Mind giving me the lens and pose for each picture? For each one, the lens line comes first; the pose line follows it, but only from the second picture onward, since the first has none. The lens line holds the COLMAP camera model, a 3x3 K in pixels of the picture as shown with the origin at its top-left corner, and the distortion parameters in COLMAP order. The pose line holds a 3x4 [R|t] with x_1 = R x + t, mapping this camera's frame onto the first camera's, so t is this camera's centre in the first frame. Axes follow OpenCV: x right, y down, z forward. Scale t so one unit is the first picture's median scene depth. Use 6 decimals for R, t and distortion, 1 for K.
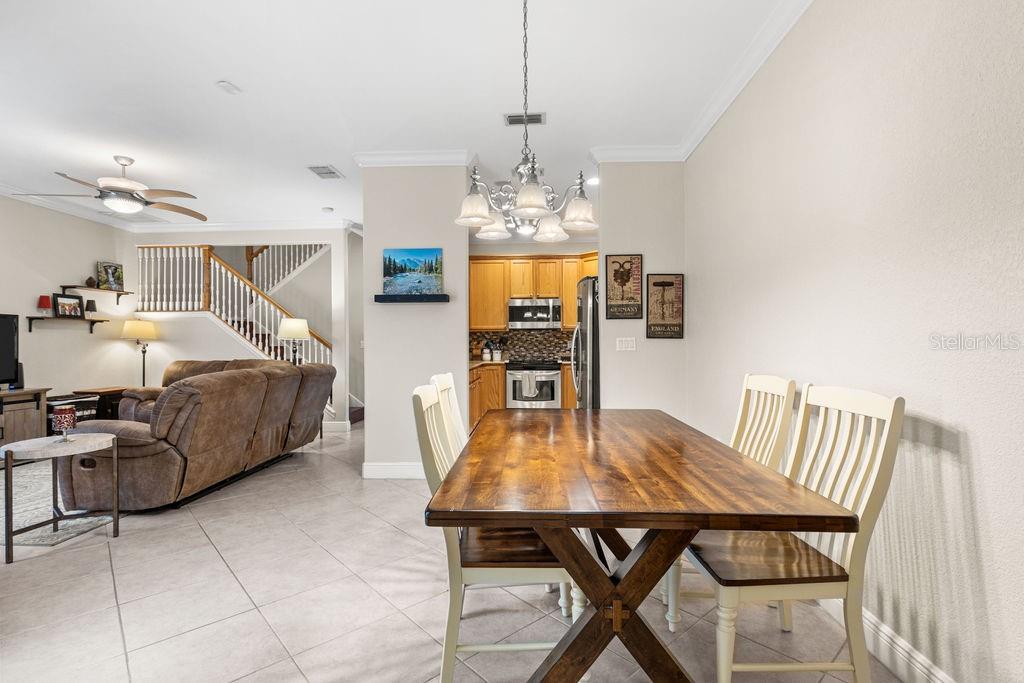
lens RADIAL K [[490.3, 0, 527.6], [0, 490.3, 344.0], [0, 0, 1]] dist [-0.005633, -0.001048]
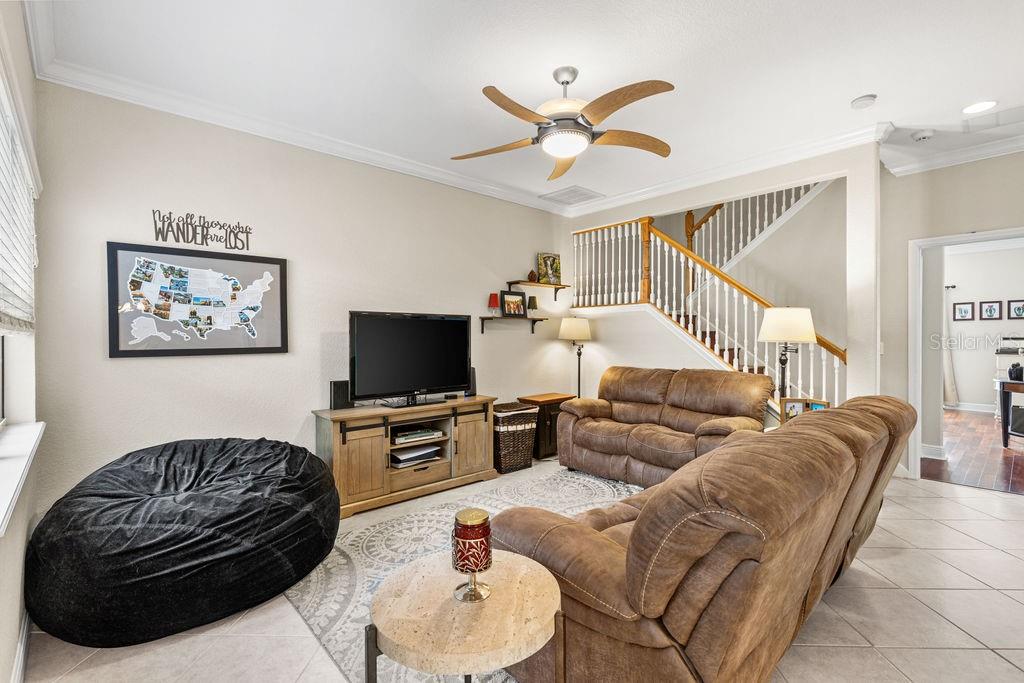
lens RADIAL K [[462.2, 0, 508.9], [0, 462.2, 342.2], [0, 0, 1]] dist [0.006094, -0.001403]
pose [[0.701637, 0.010364, -0.712459, -0.301933], [0.000367, 0.999889, 0.014907, -0.017773], [0.712535, -0.010721, 0.701555, 0.351679]]
